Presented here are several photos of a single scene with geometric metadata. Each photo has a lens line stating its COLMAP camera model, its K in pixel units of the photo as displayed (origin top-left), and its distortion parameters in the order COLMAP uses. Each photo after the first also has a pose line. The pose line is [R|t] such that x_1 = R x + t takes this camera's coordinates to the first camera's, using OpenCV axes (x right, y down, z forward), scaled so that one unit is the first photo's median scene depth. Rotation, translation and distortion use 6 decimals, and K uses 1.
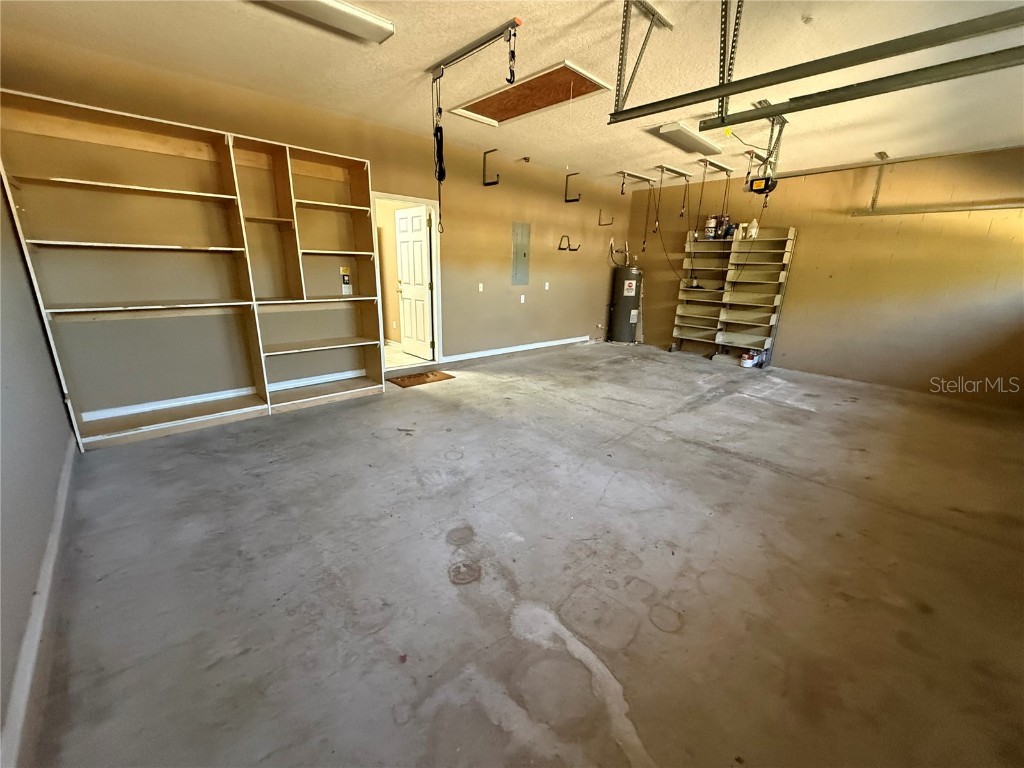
lens RADIAL K [[408.2, 0, 512.7], [0, 408.2, 382.4], [0, 0, 1]] dist [0.001146, -0.000683]
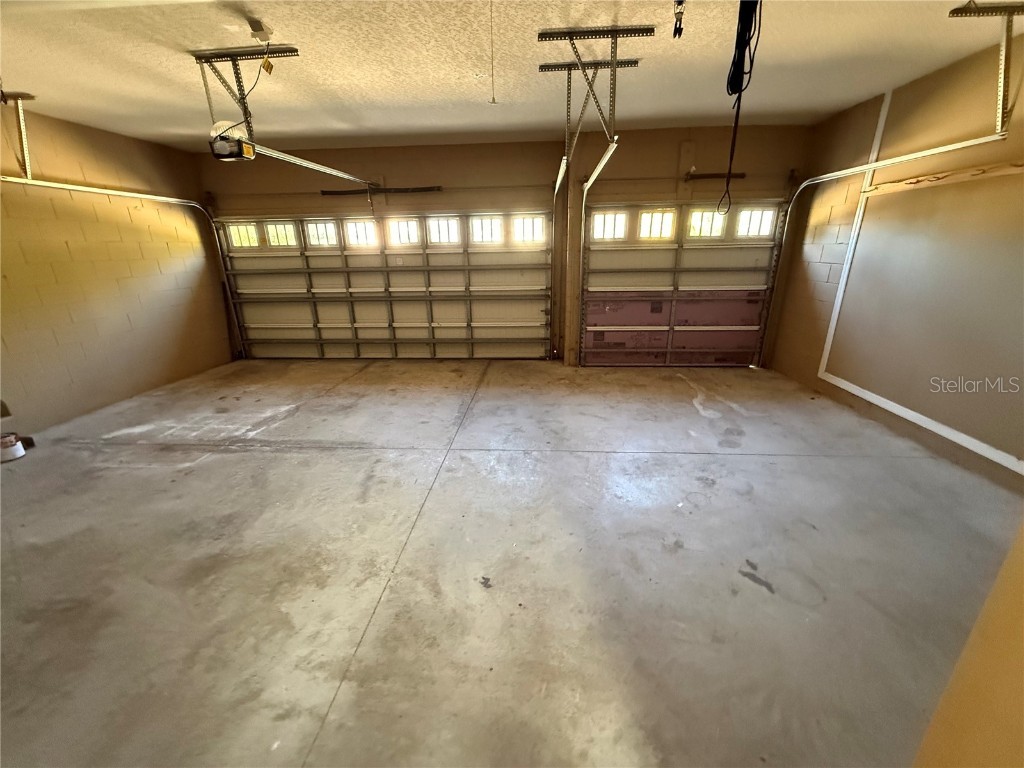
lens RADIAL K [[408.2, 0, 512.3], [0, 408.2, 385.6], [0, 0, 1]] dist [0.001146, -0.000683]
pose [[-0.678285, -0.250073, 0.690936, -0.342343], [0.201181, 0.841175, 0.501947, -0.430988], [-0.706722, 0.479467, -0.520246, 1.347204]]
